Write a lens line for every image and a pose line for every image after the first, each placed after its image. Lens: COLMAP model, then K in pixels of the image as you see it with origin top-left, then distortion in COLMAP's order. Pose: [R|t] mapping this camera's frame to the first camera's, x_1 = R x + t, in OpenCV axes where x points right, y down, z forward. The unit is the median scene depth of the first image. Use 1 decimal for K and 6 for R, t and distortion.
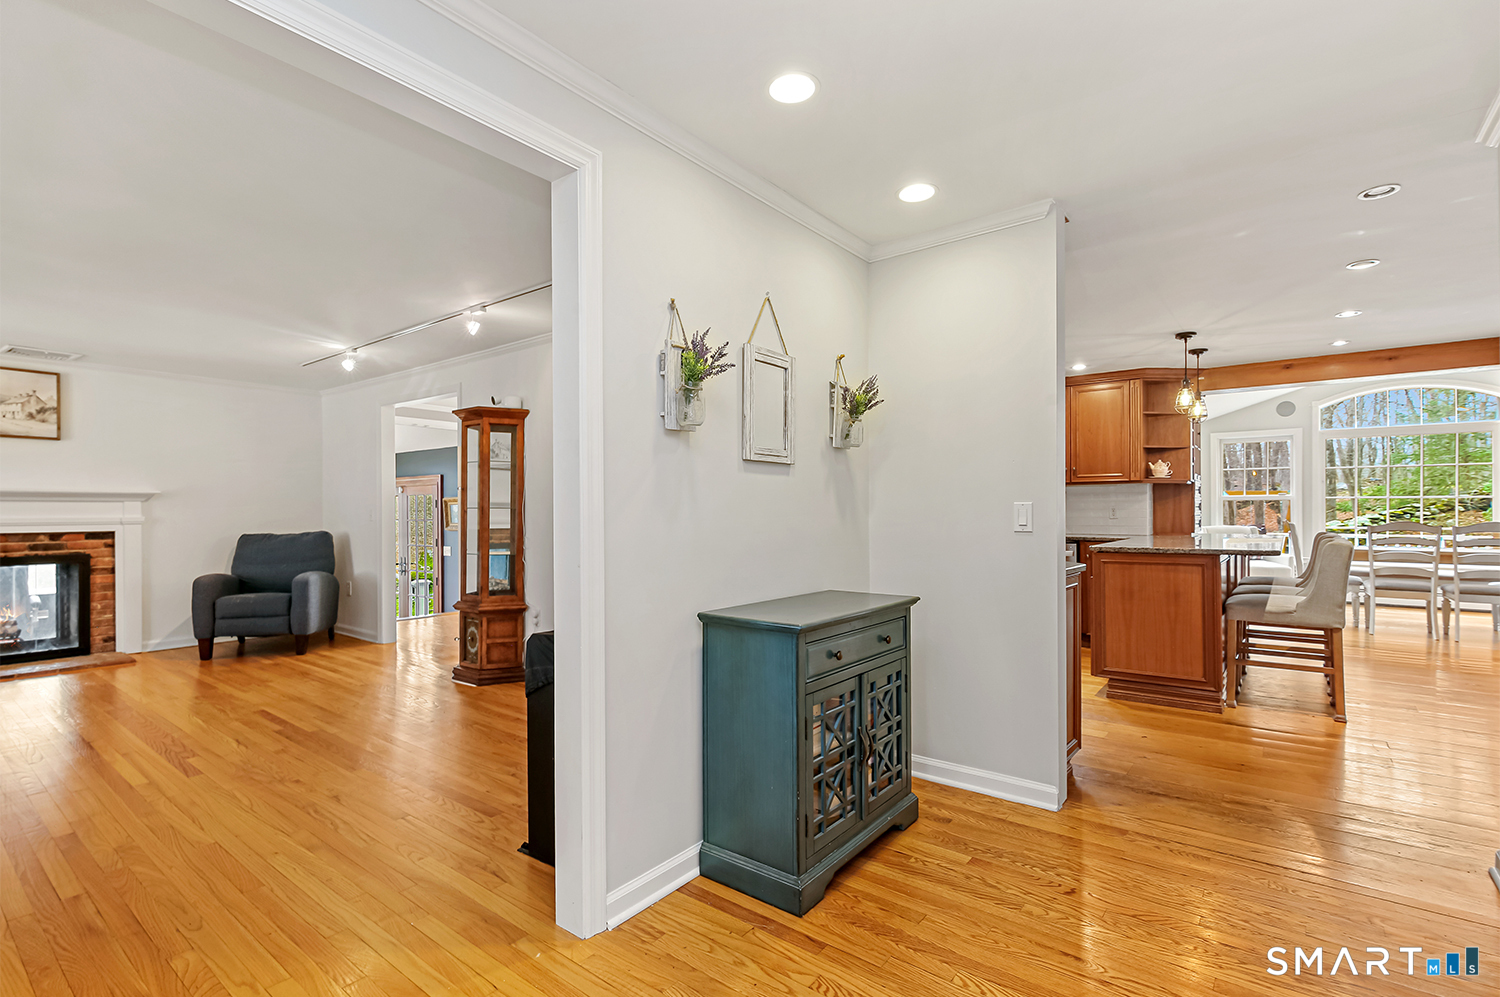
lens RADIAL K [[692.4, 0, 734.8], [0, 692.4, 509.3], [0, 0, 1]] dist [0.009809, -0.005533]
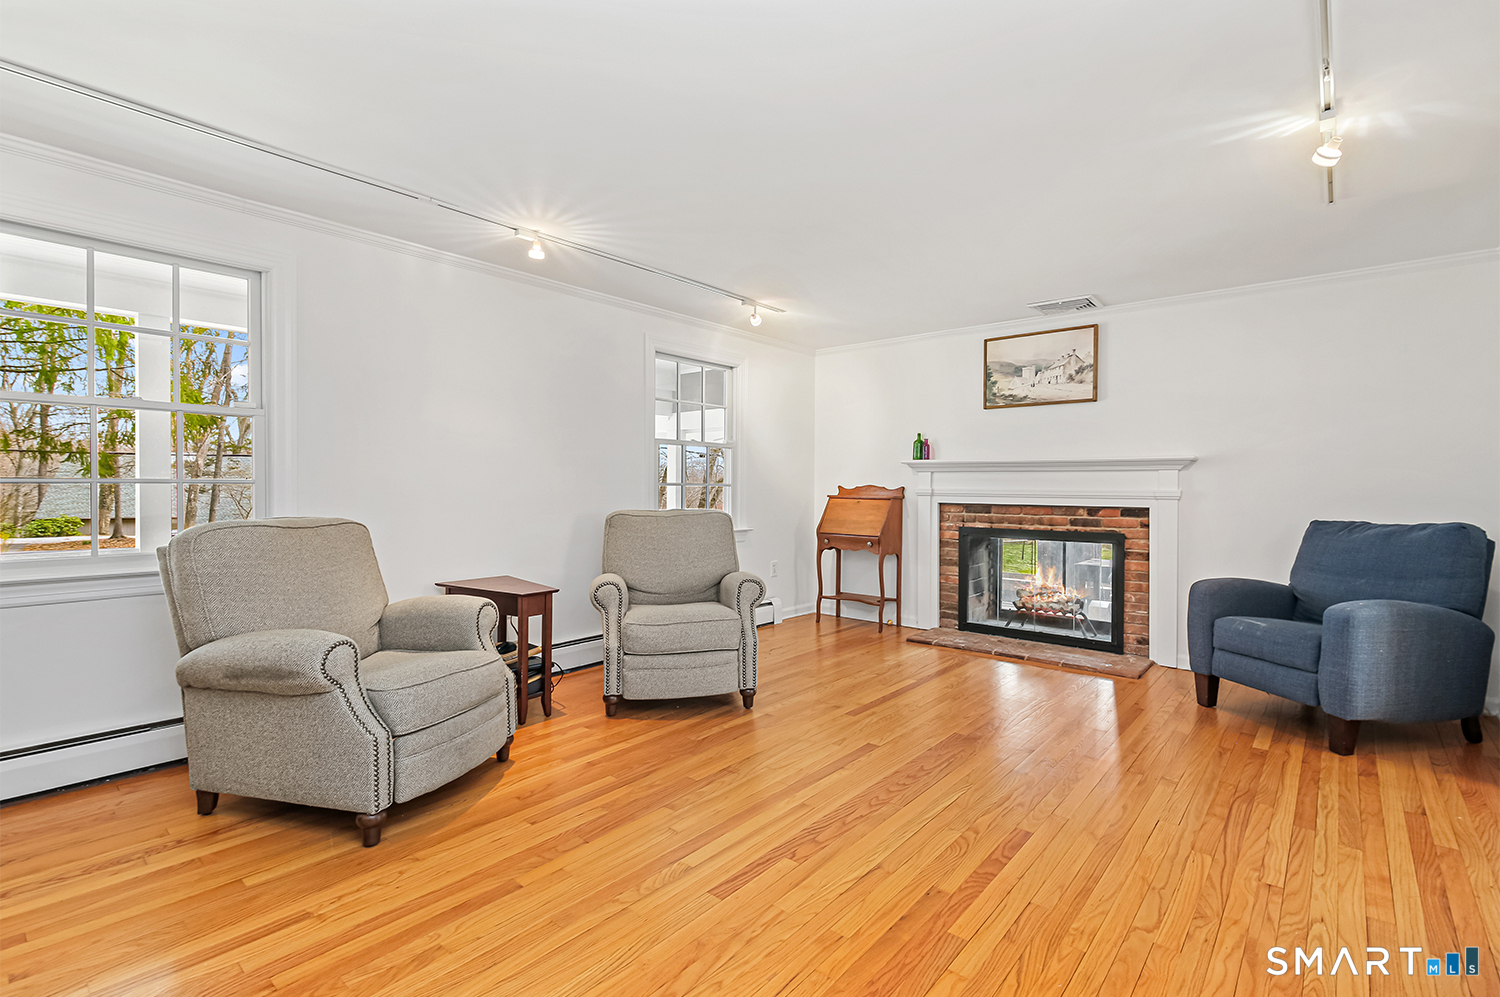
lens RADIAL K [[692.4, 0, 721.4], [0, 692.4, 491.7], [0, 0, 1]] dist [0.009809, -0.005533]
pose [[-0.037181, 0.014146, -0.999208, -0.083792], [-0.003906, 0.999890, 0.014301, 0.003679], [0.999301, 0.004435, -0.037122, 0.575700]]
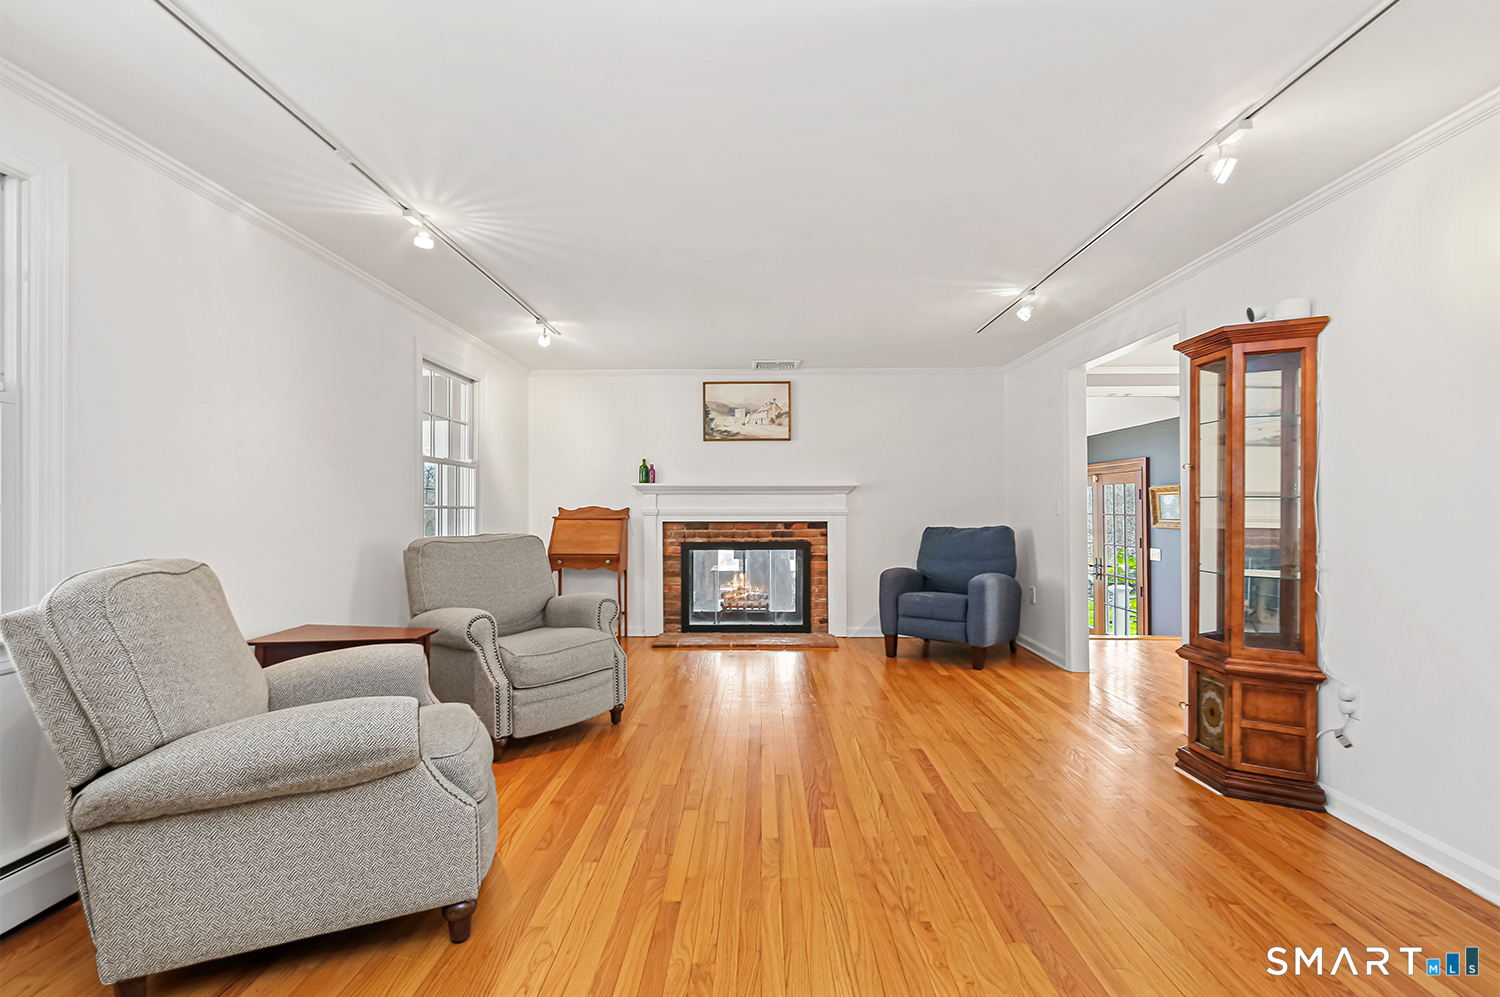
lens RADIAL K [[692.4, 0, 744.8], [0, 692.4, 500.7], [0, 0, 1]] dist [0.009809, -0.005533]
pose [[0.607146, -0.003410, -0.794583, -0.123006], [0.000893, 0.999993, -0.003609, 0.002897], [0.794590, 0.001482, 0.607145, 0.262136]]
